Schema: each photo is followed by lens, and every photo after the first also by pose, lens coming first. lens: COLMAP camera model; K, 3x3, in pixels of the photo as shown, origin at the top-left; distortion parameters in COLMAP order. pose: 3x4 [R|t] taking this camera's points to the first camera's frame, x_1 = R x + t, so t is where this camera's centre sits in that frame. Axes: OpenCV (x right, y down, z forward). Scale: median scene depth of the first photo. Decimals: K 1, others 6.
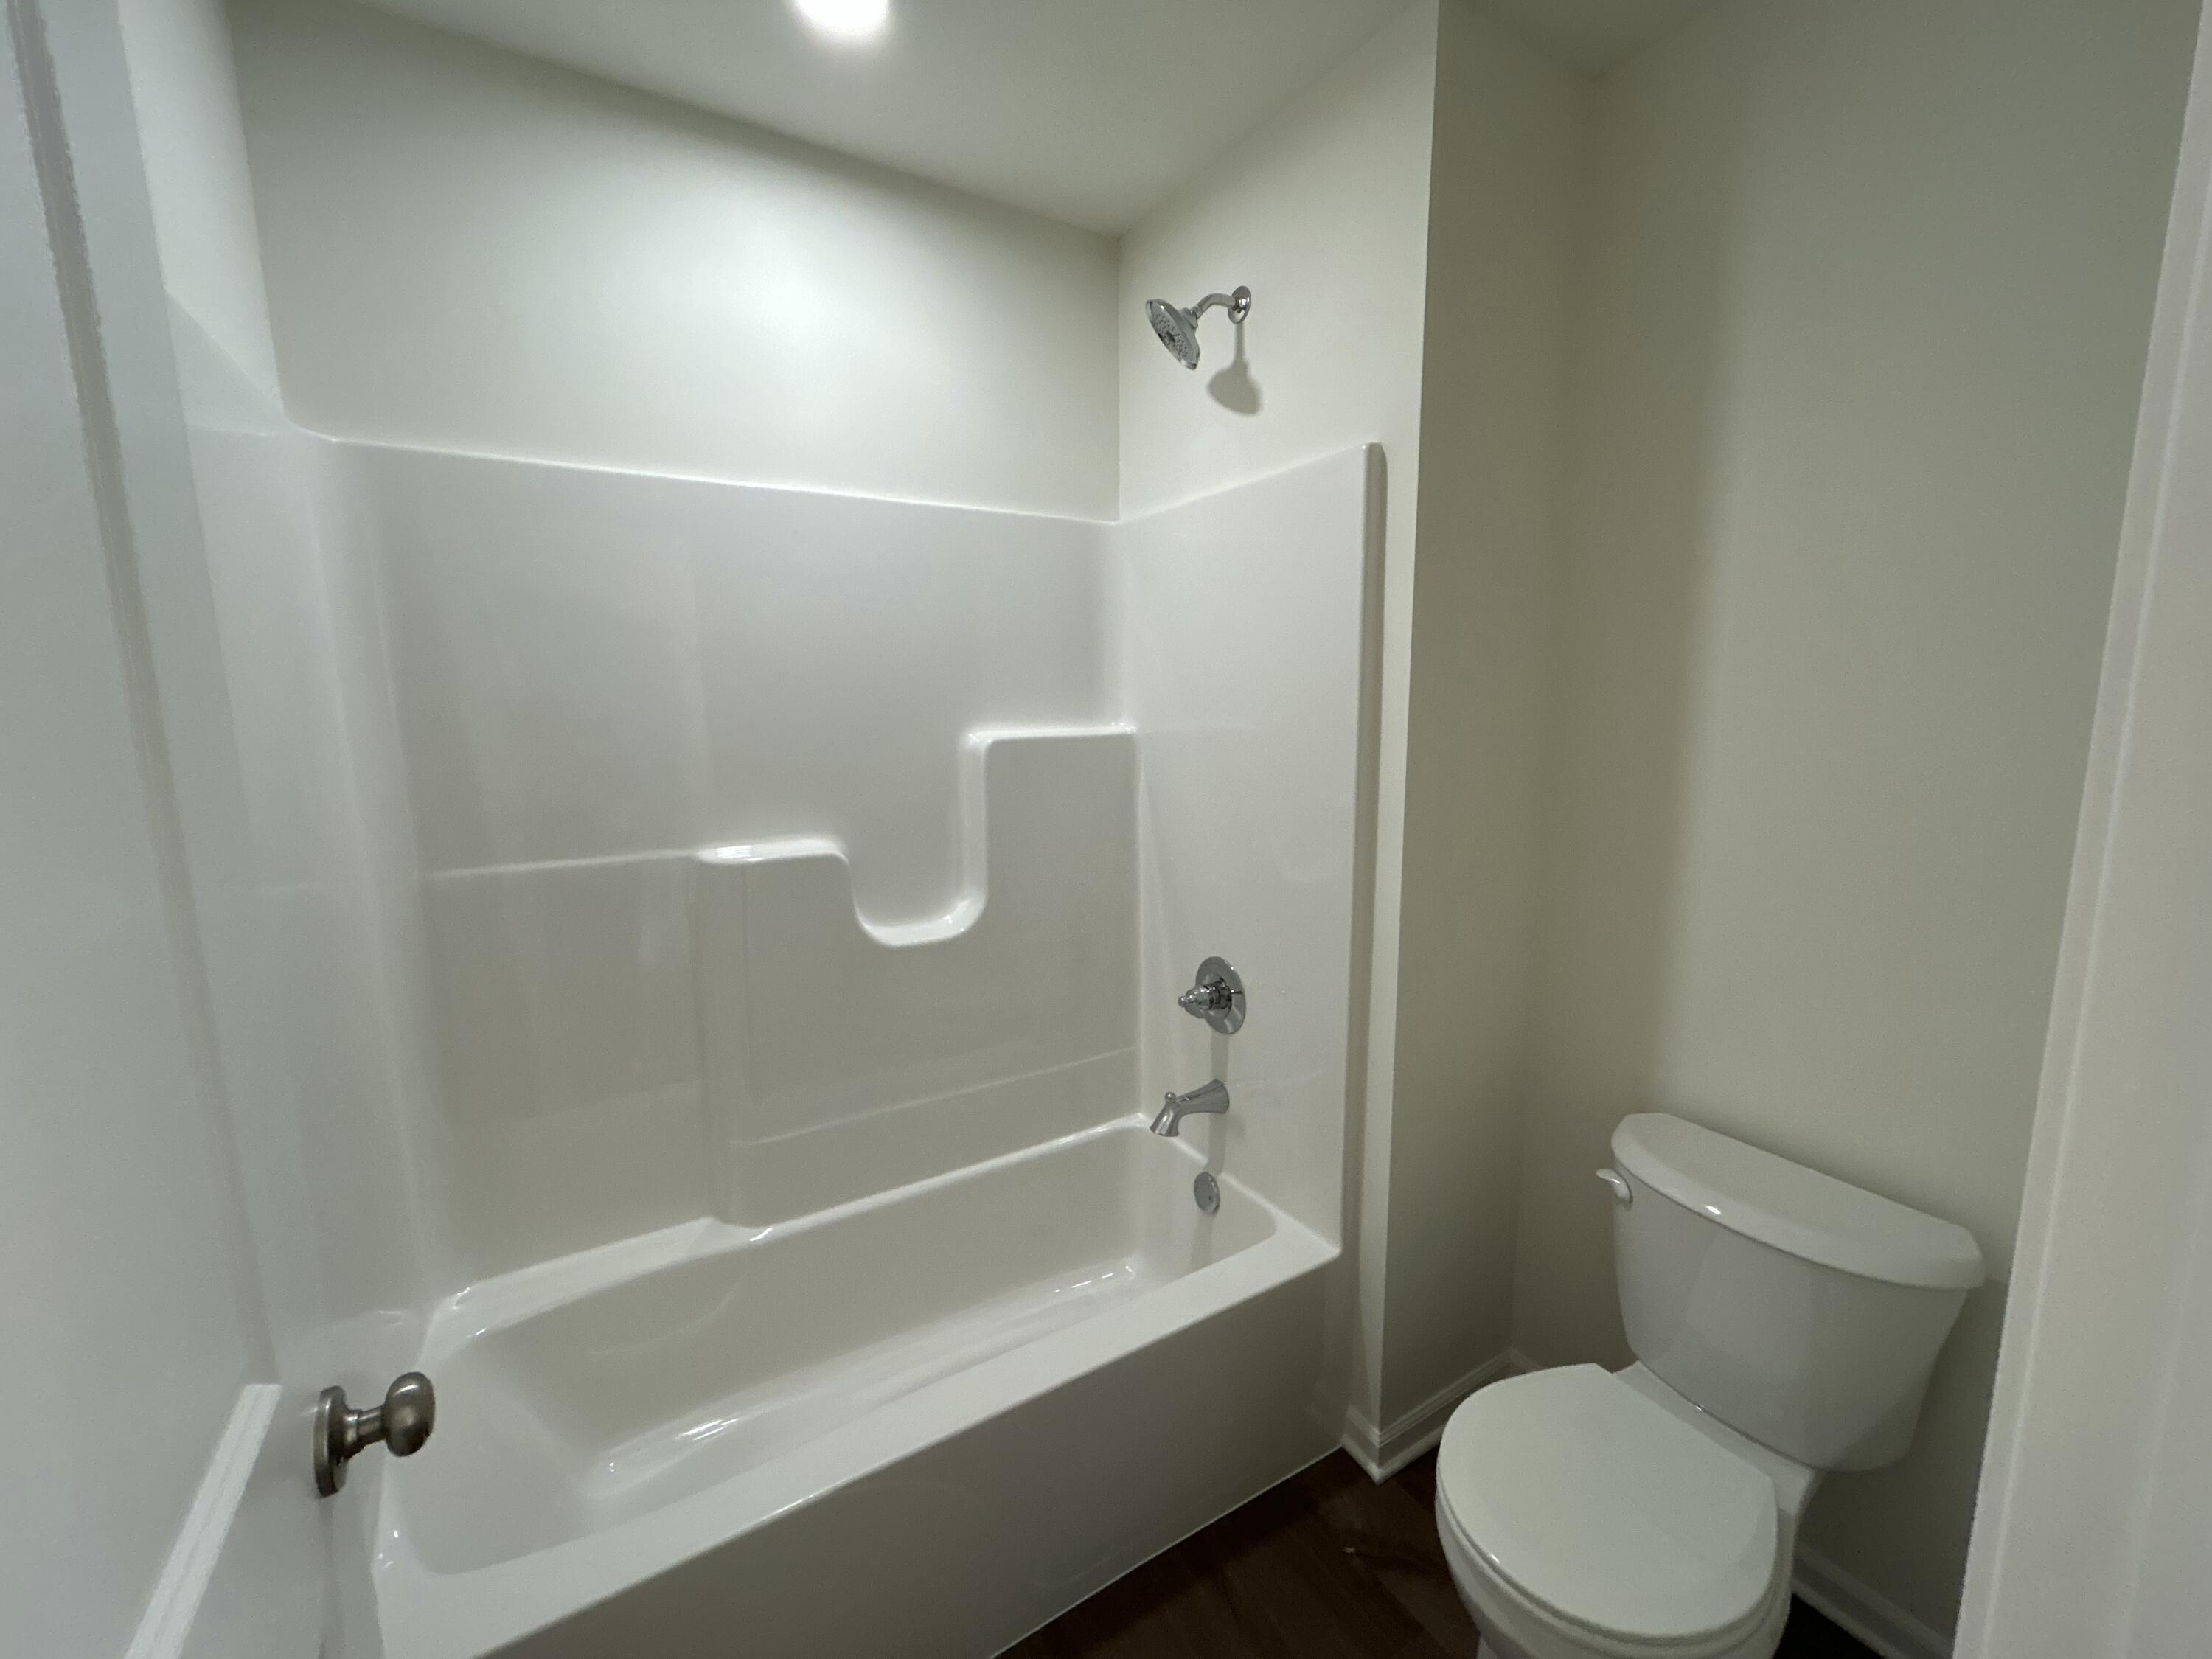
lens RADIAL K [[905.1, 0, 1106.0], [0, 905.1, 829.5], [0, 0, 1]] dist [-0.000272, 0.000008]
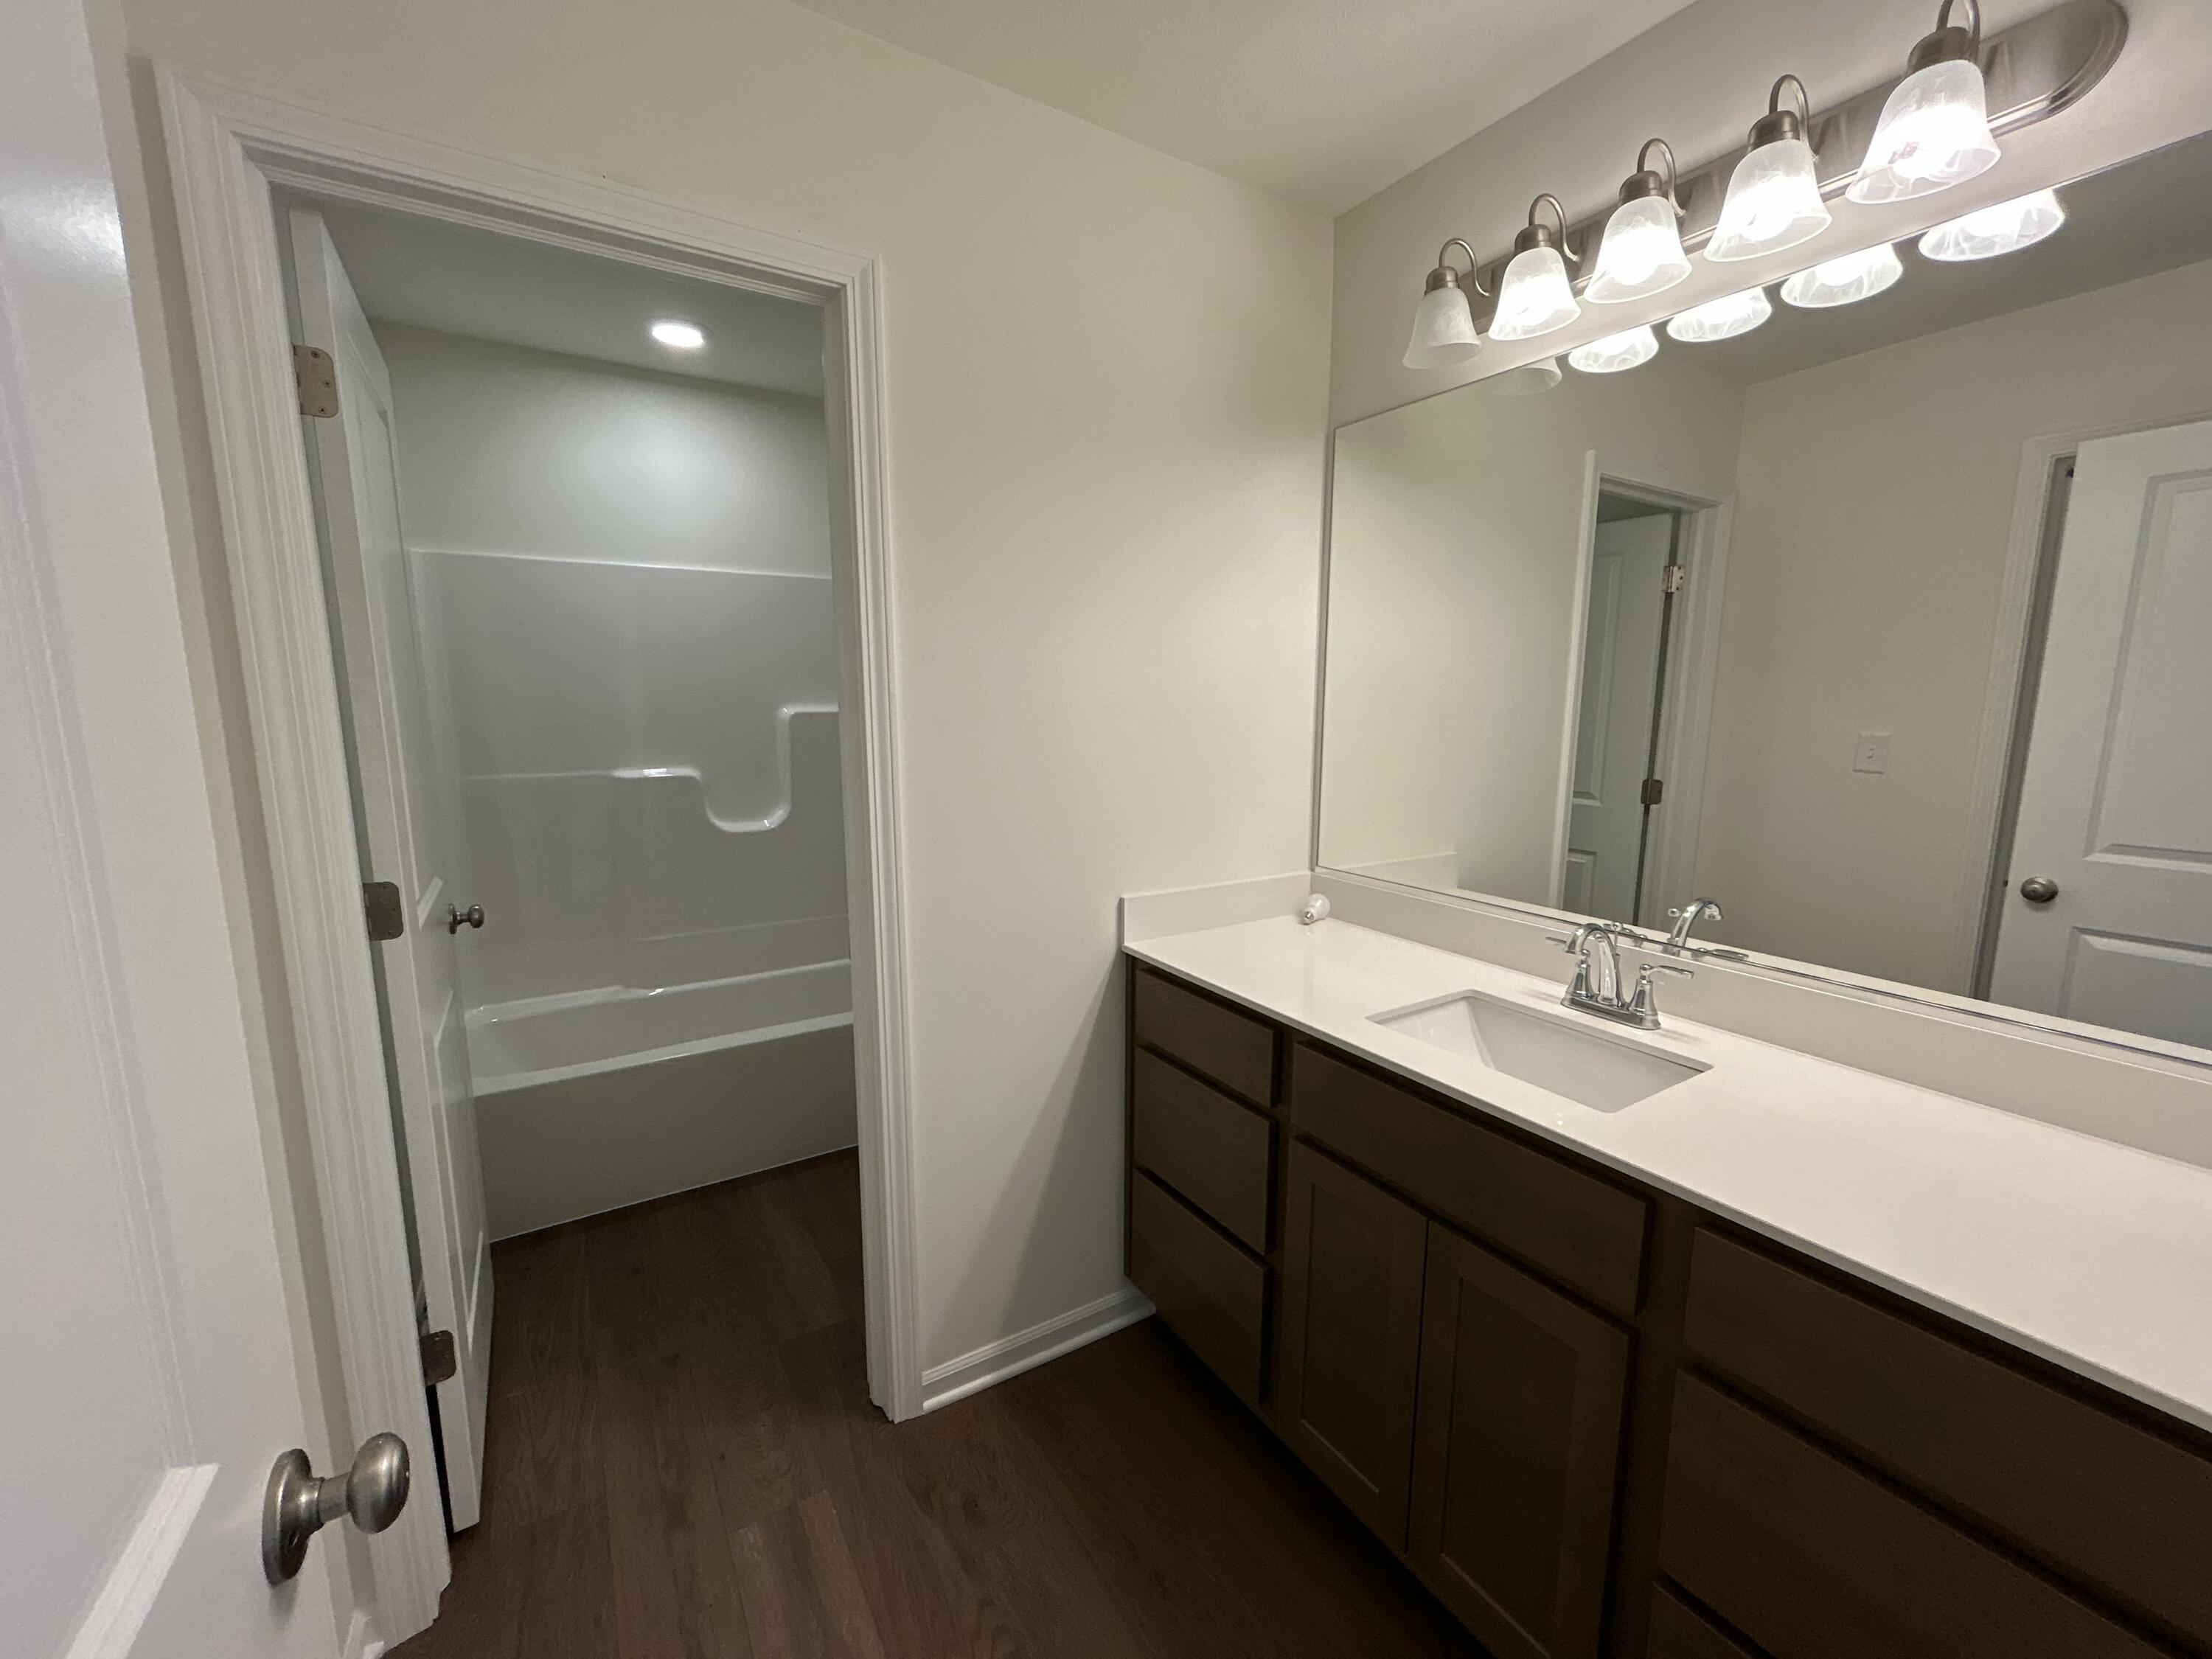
lens RADIAL K [[905.1, 0, 1106.0], [0, 905.1, 829.5], [0, 0, 1]] dist [-0.000272, 0.000008]
pose [[0.999855, 0.015582, 0.006900, 0.514961], [-0.015627, 0.999857, 0.006520, 0.112156], [-0.006797, -0.006626, 0.999955, -0.800192]]
